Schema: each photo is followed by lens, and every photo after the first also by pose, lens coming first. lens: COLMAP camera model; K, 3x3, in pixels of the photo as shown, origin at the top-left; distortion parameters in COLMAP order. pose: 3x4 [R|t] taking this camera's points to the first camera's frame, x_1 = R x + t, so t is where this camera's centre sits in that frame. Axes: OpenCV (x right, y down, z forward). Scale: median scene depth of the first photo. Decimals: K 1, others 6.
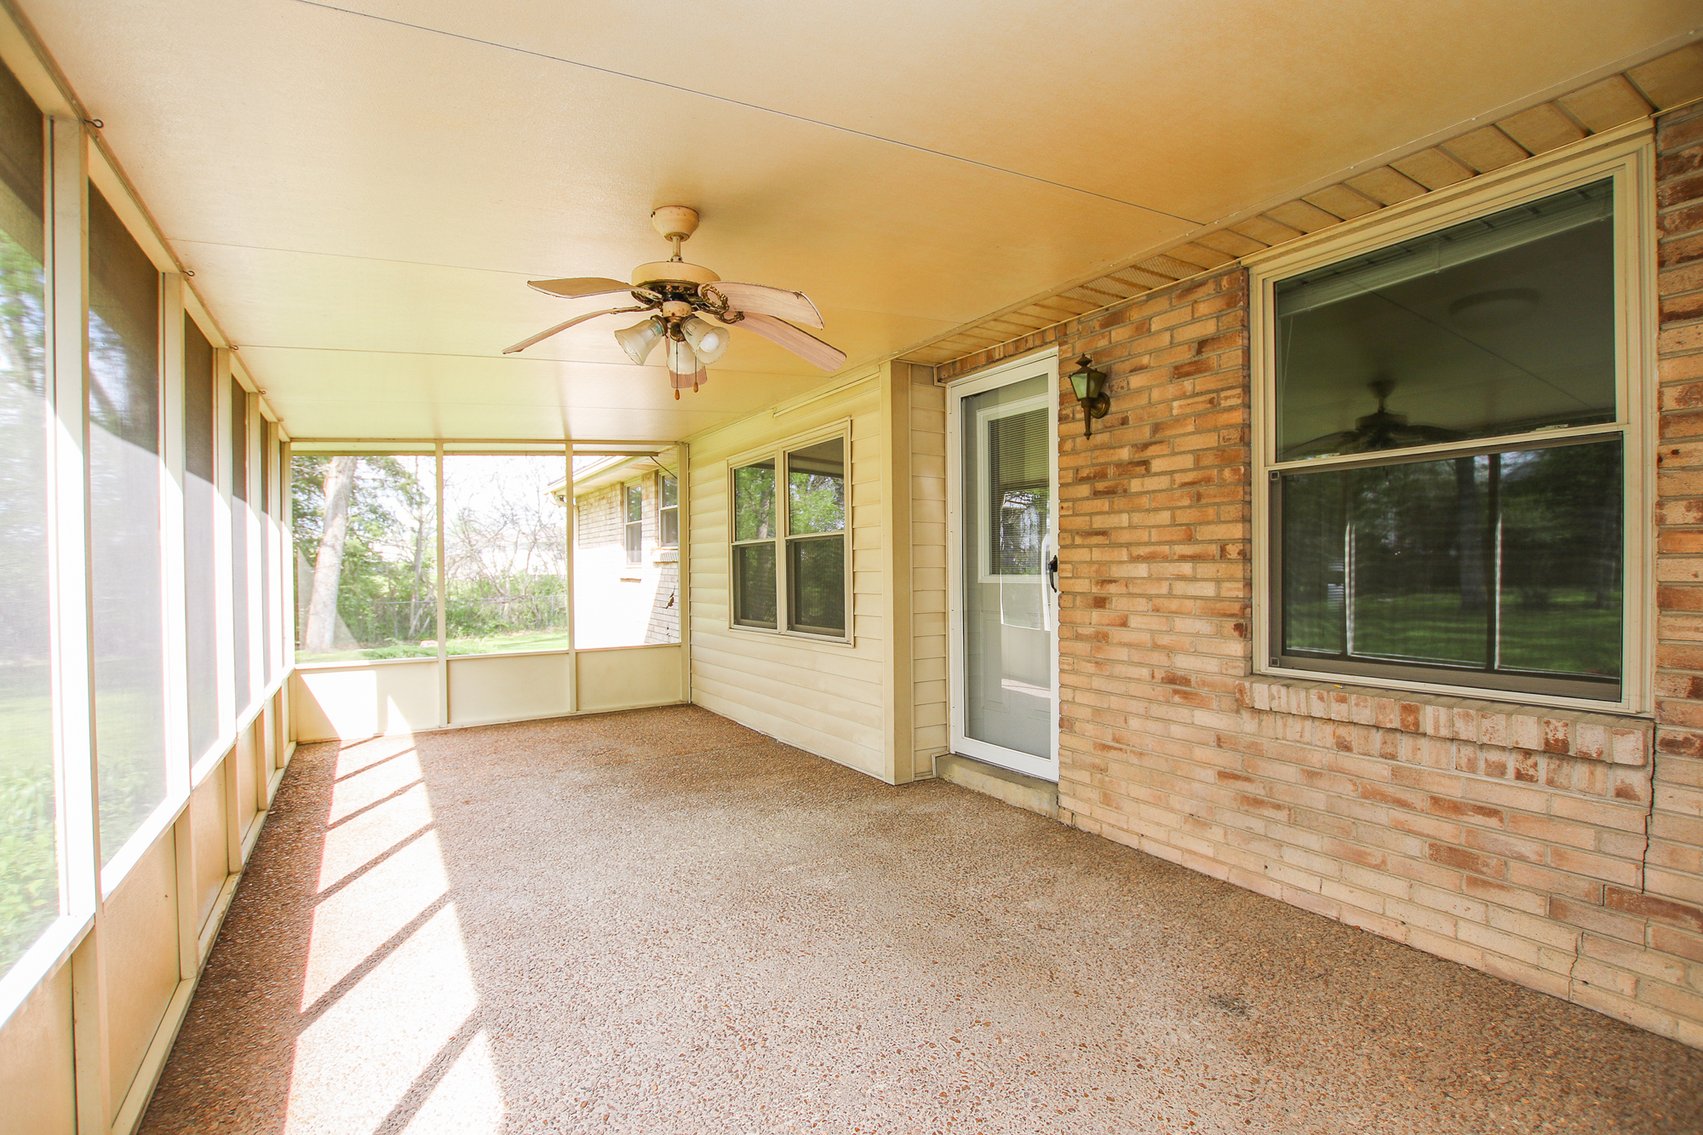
lens RADIAL K [[803.3, 0, 852.7], [0, 803.3, 574.1], [0, 0, 1]] dist [-0.035809, 0.007059]
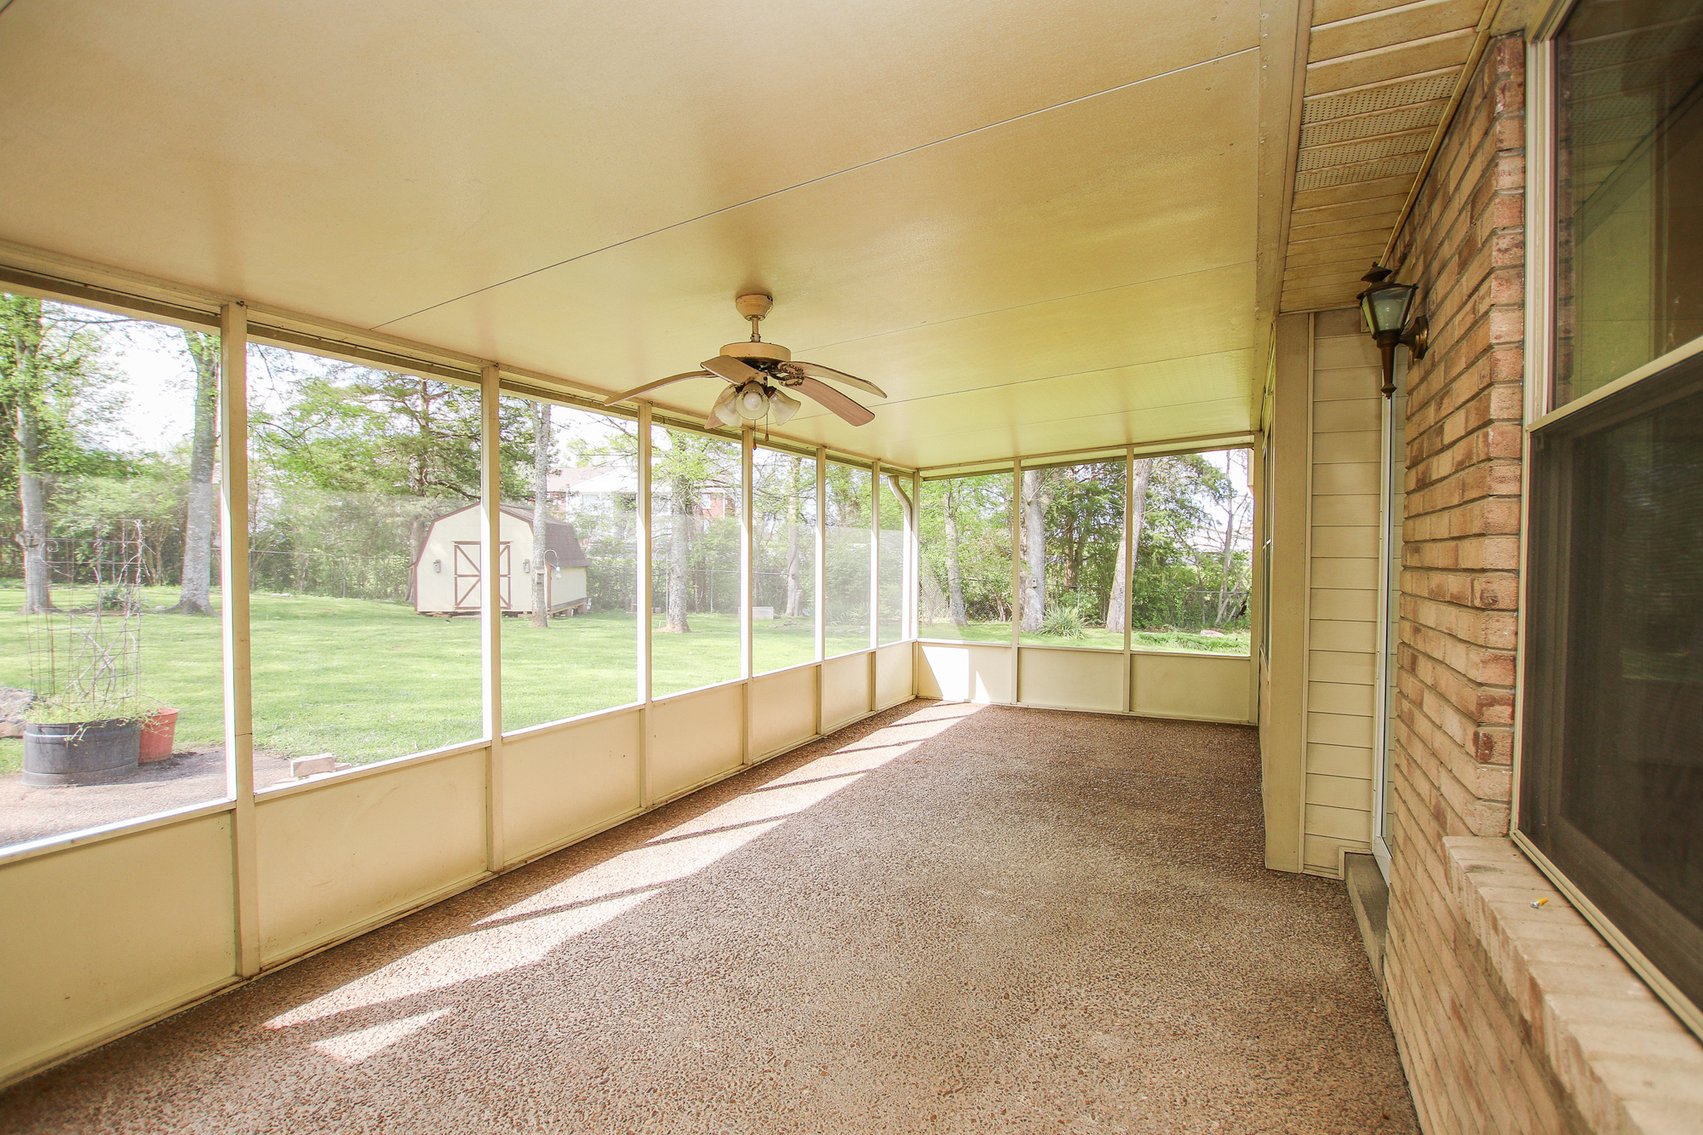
lens RADIAL K [[803.3, 0, 852.7], [0, 803.3, 574.1], [0, 0, 1]] dist [-0.035809, 0.007059]
pose [[0.503201, 0.030361, -0.863636, 0.544795], [-0.016820, 0.999537, 0.025338, -0.035106], [0.864006, 0.001777, 0.503479, 0.294989]]
